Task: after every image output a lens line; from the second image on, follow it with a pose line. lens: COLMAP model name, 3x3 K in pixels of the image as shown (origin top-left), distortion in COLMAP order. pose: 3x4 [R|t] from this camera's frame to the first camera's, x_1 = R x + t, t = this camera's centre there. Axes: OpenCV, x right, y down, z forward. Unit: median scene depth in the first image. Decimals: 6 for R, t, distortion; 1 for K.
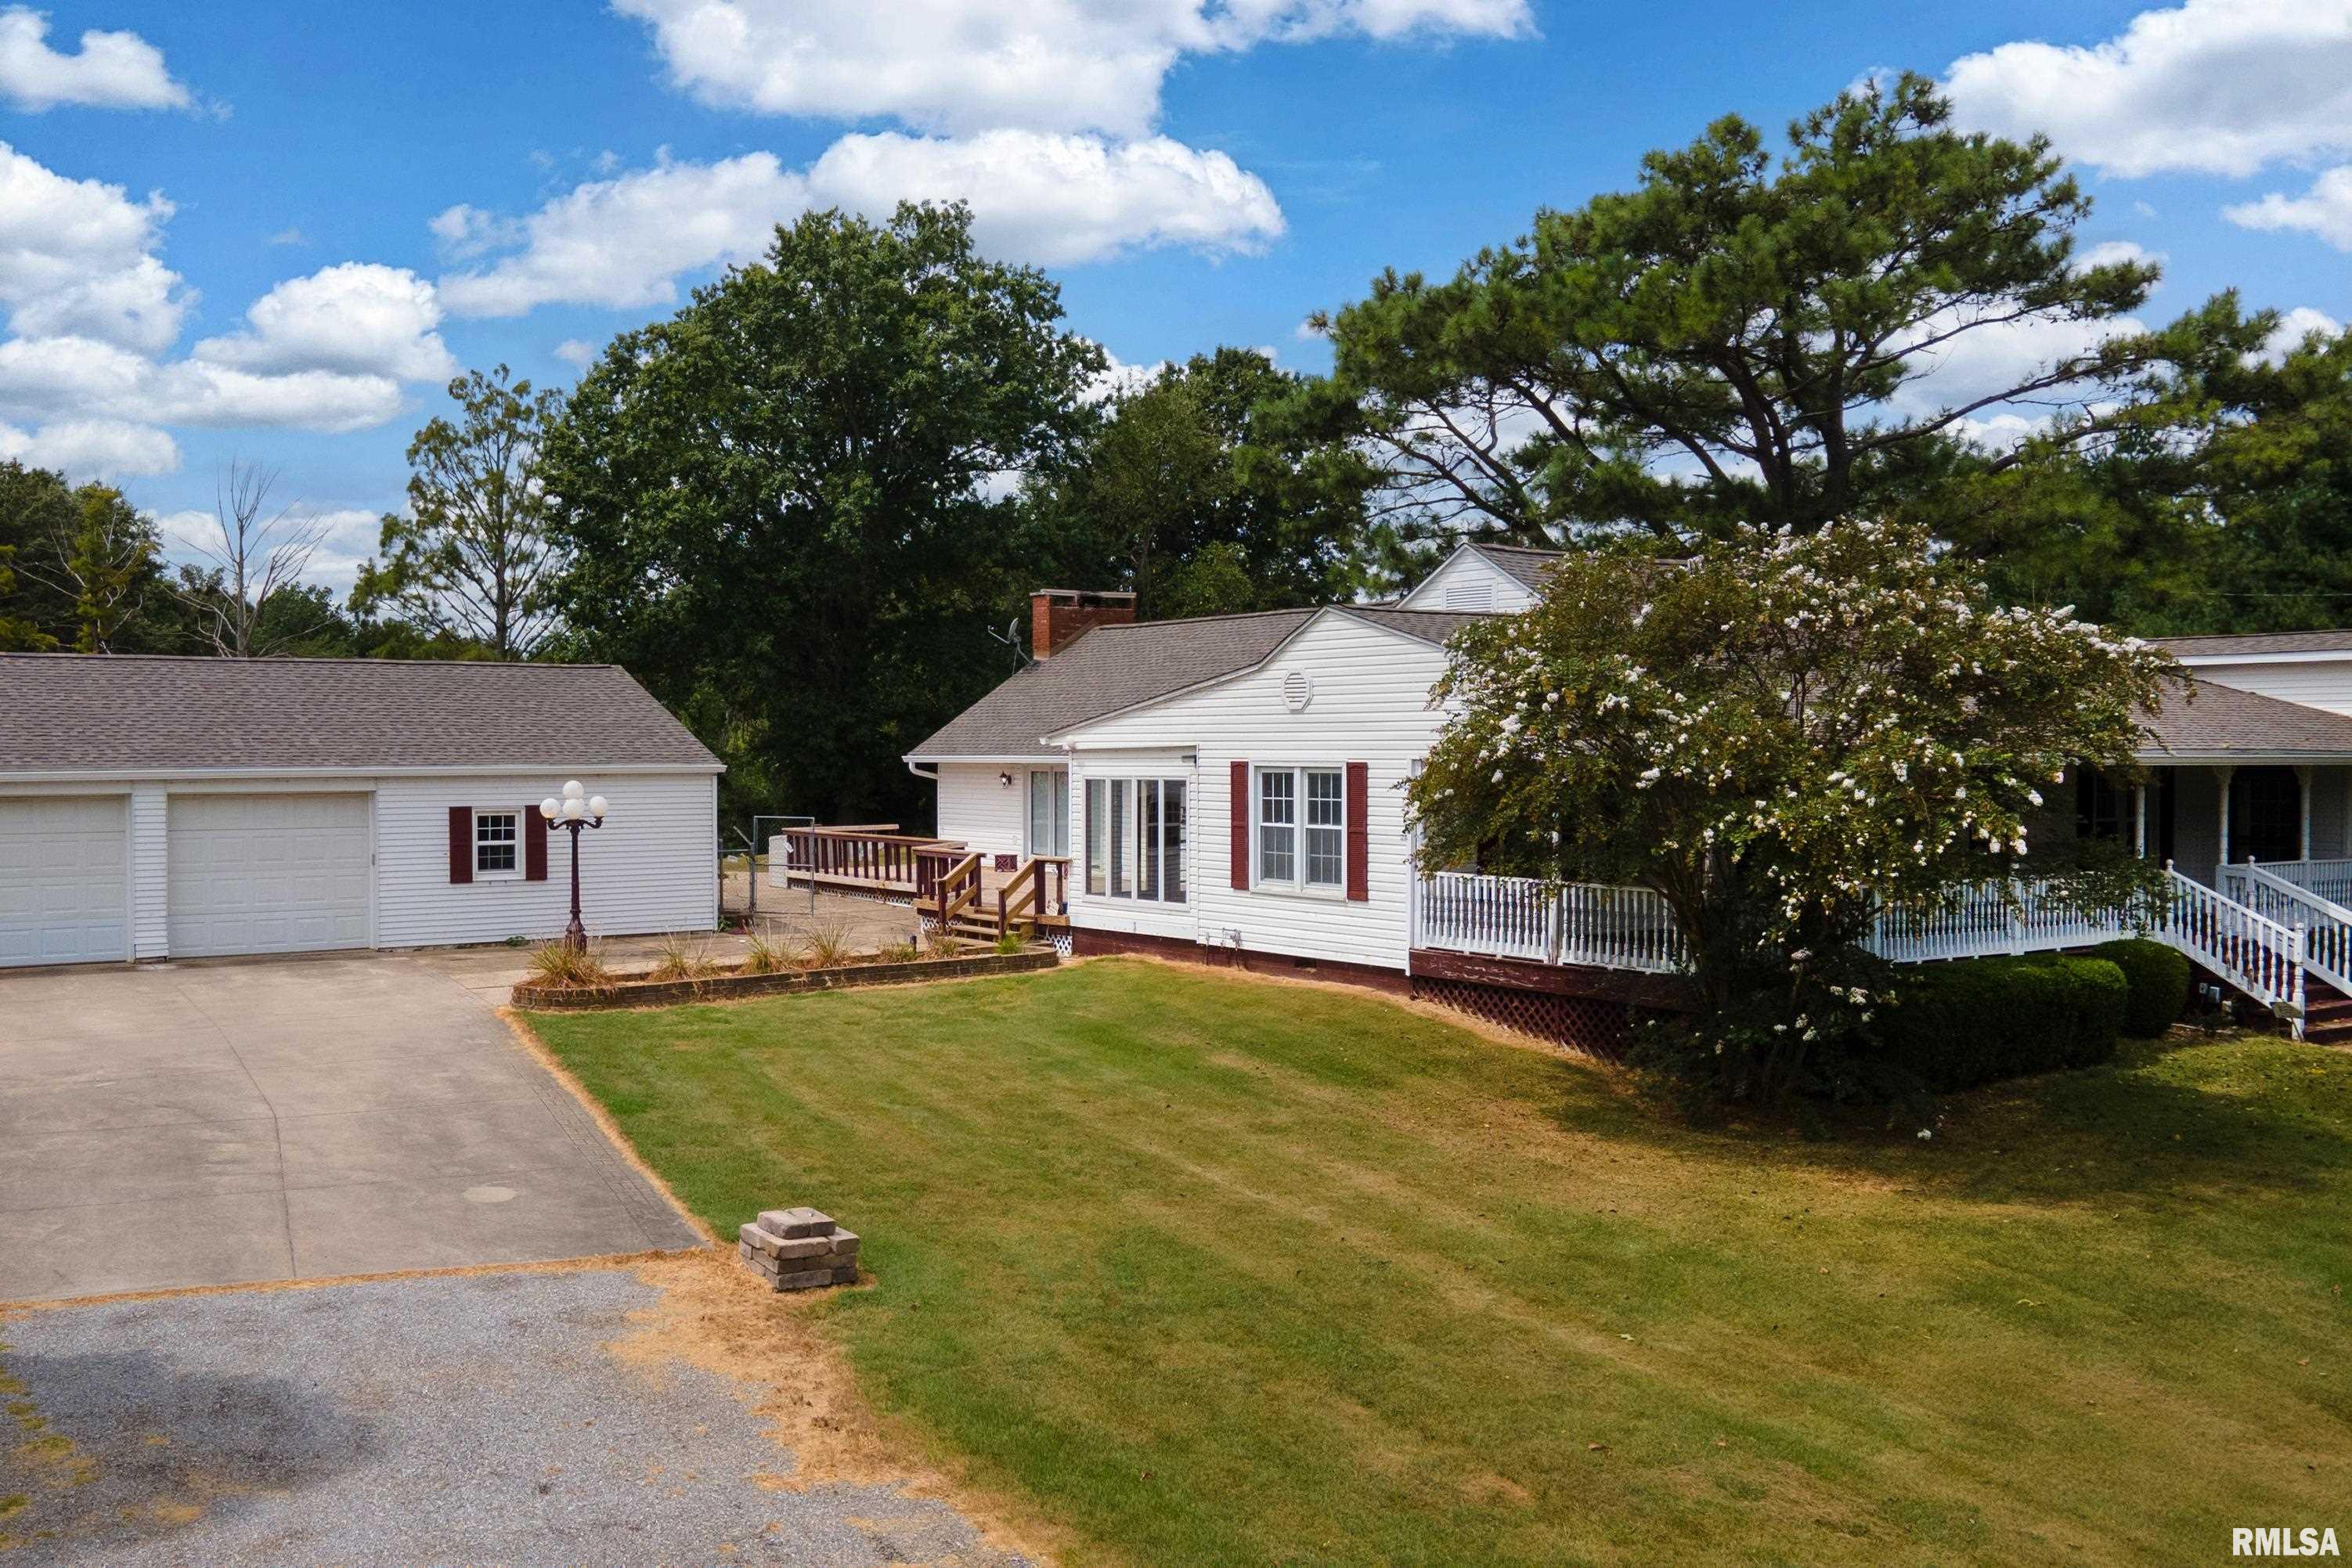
lens RADIAL K [[2036.2, 0, 1034.1], [0, 2036.2, 795.1], [0, 0, 1]] dist [0.036565, 0.032879]
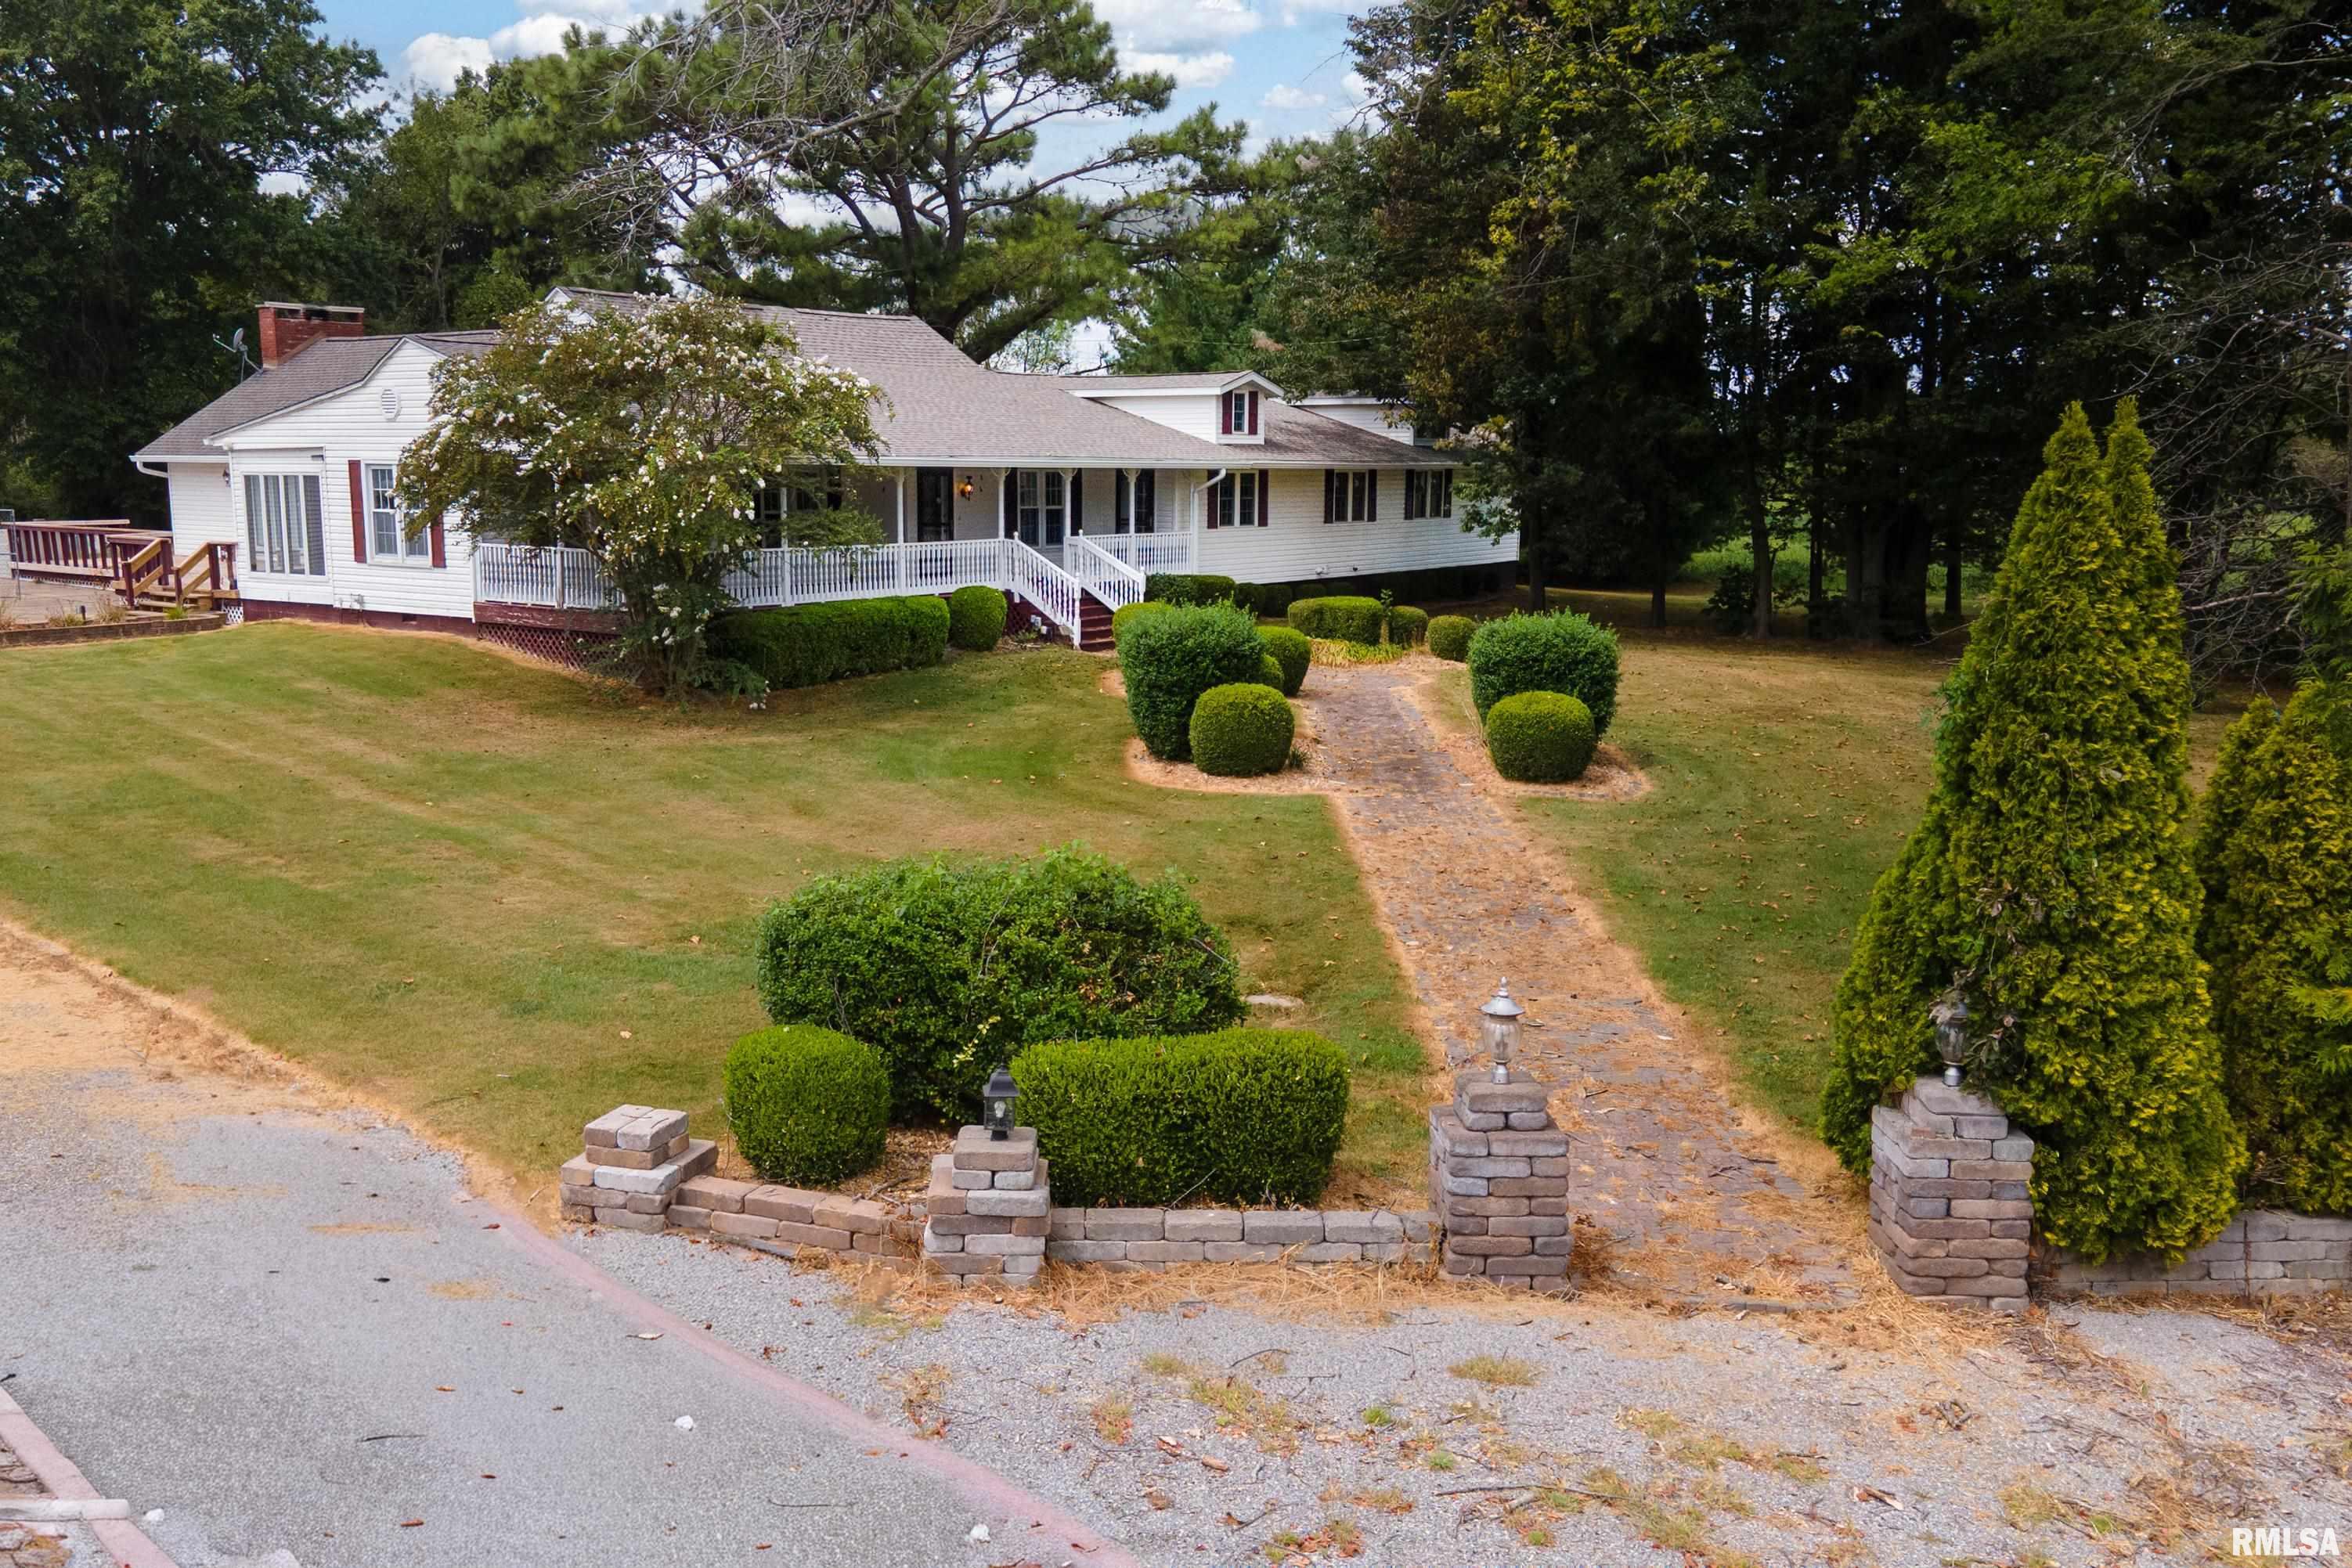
lens RADIAL K [[1937.3, 0, 1160.9], [0, 1937.3, 805.9], [0, 0, 1]] dist [0.032756, 0.009816]
pose [[0.938057, -0.057371, 0.341698, 0.106201], [0.003974, 0.987912, 0.154962, 0.007205], [-0.346458, -0.144006, 0.926946, -0.235284]]
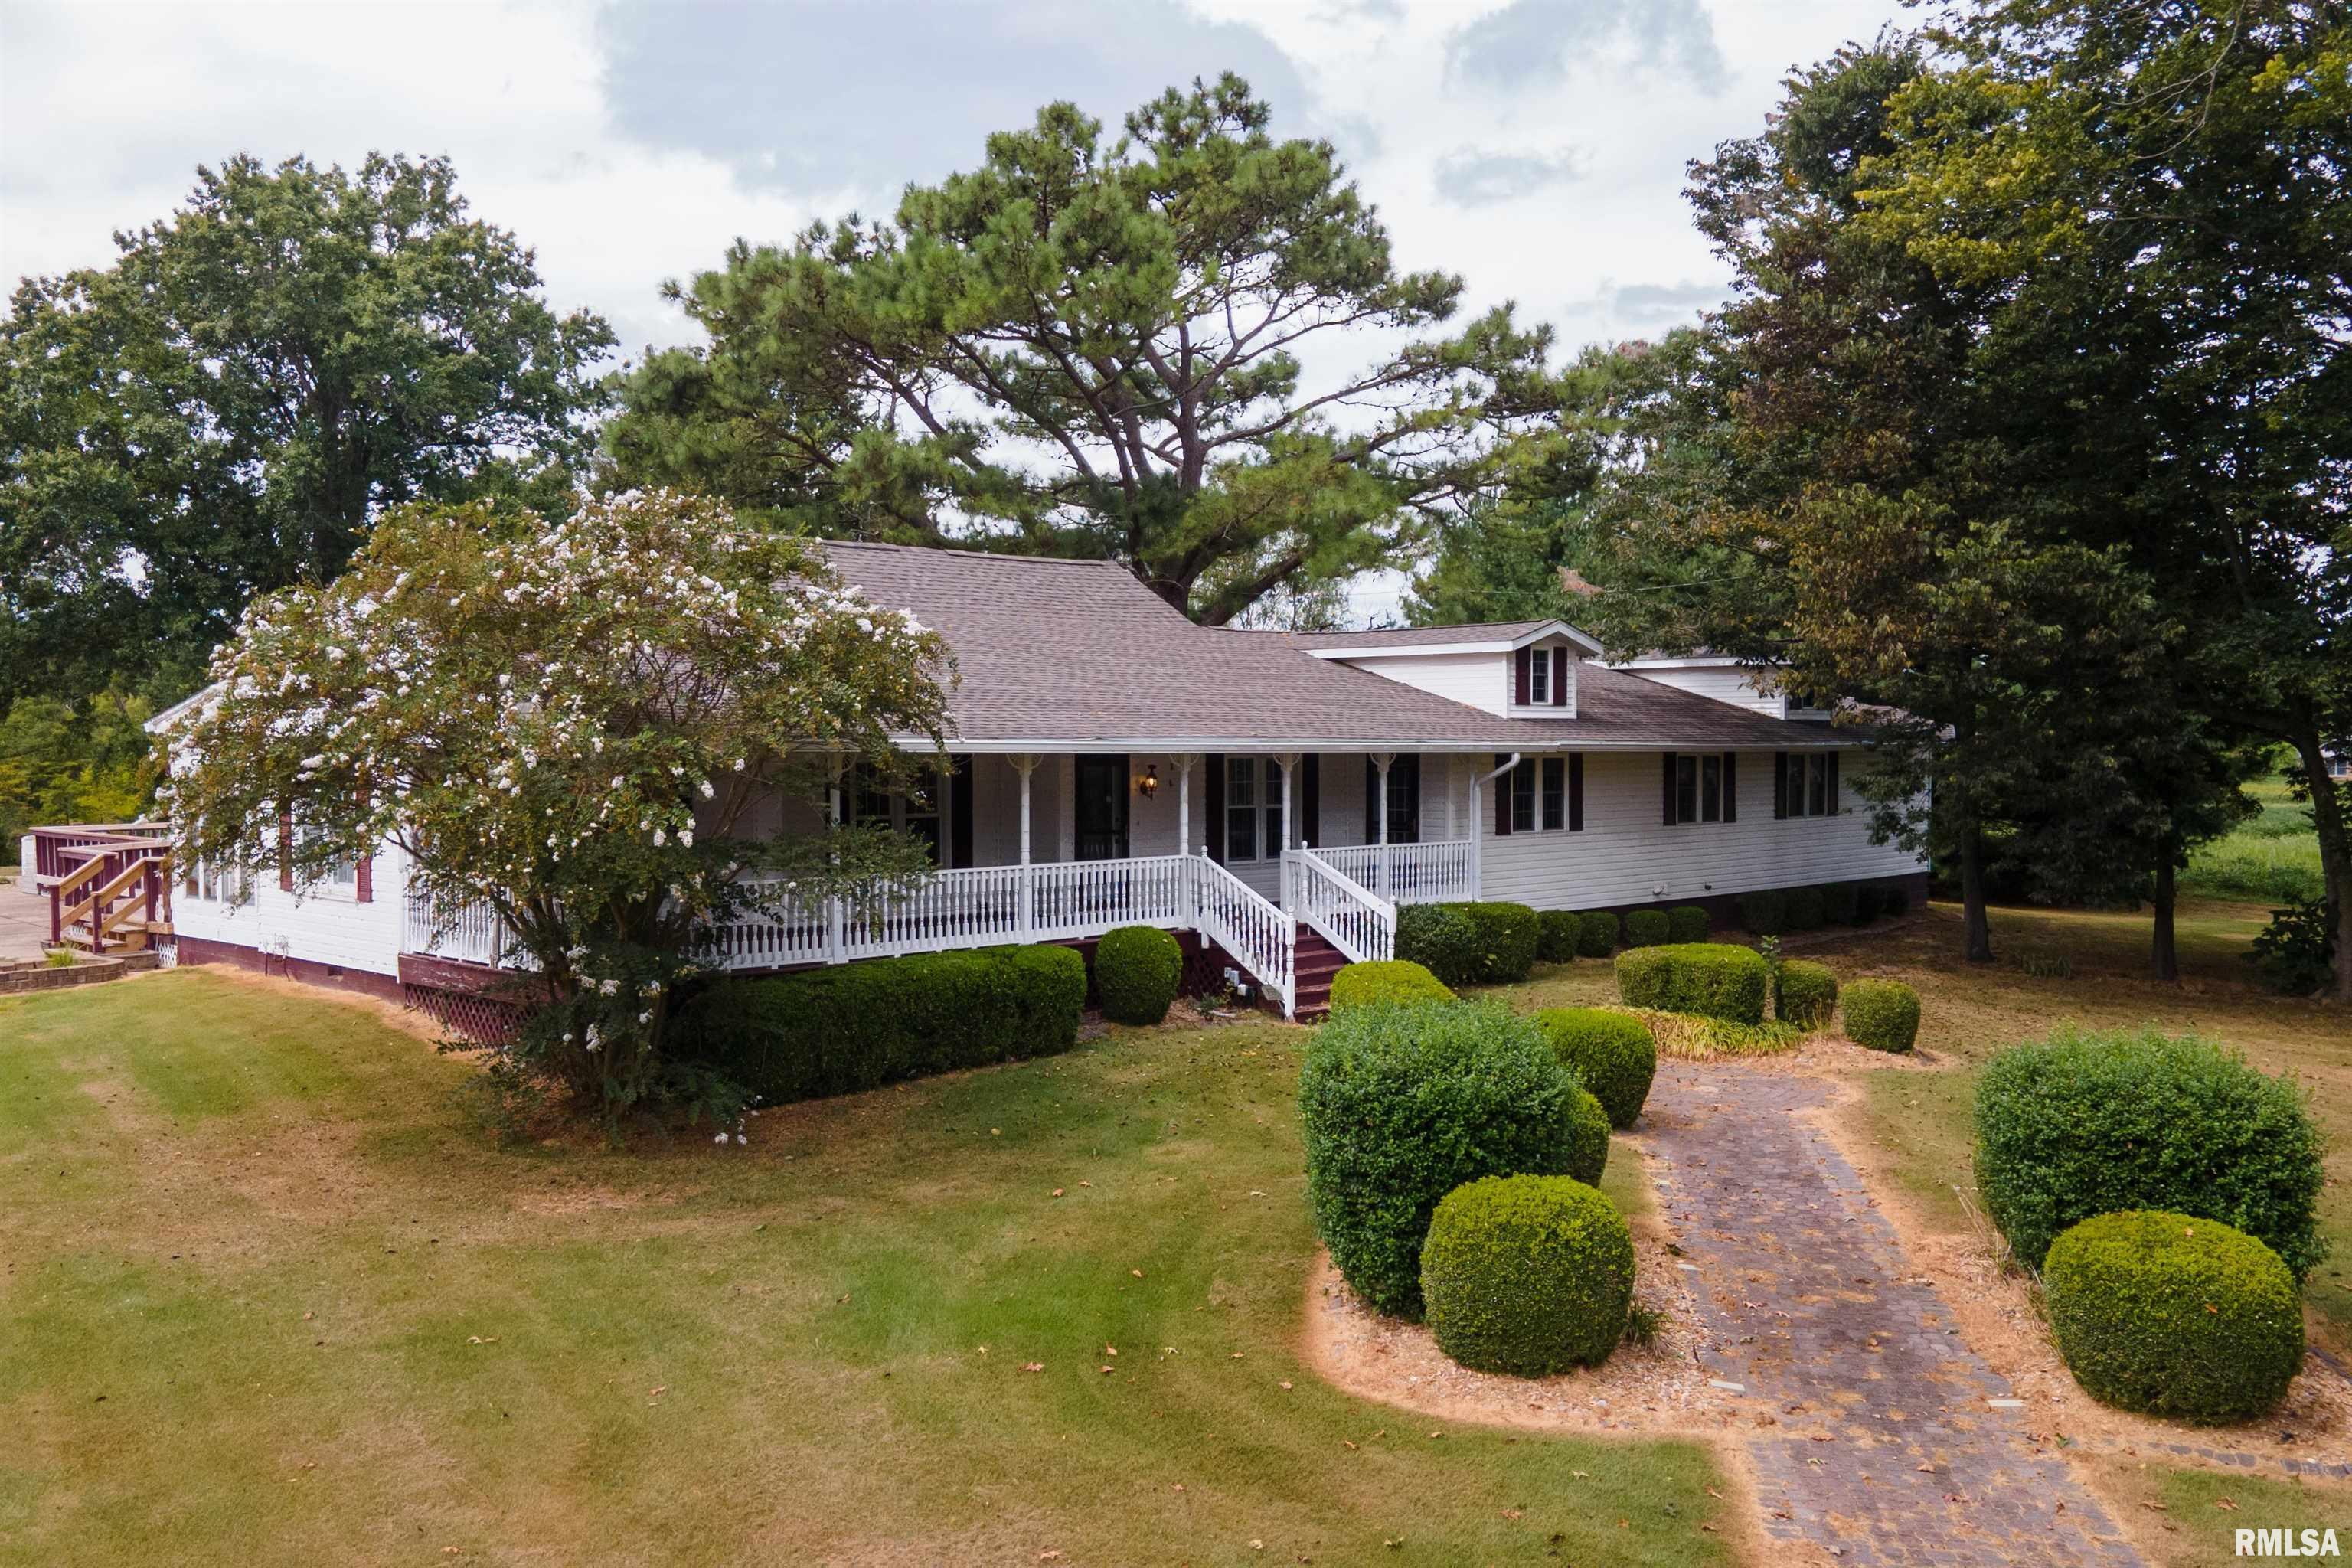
lens RADIAL K [[2036.3, 0, 1148.0], [0, 2036.3, 790.5], [0, 0, 1]] dist [0.036565, 0.032879]
pose [[0.980828, -0.006281, 0.194776, 0.218957], [0.005928, 0.999980, 0.002394, 0.001100], [-0.194787, -0.001193, 0.980845, 0.020251]]
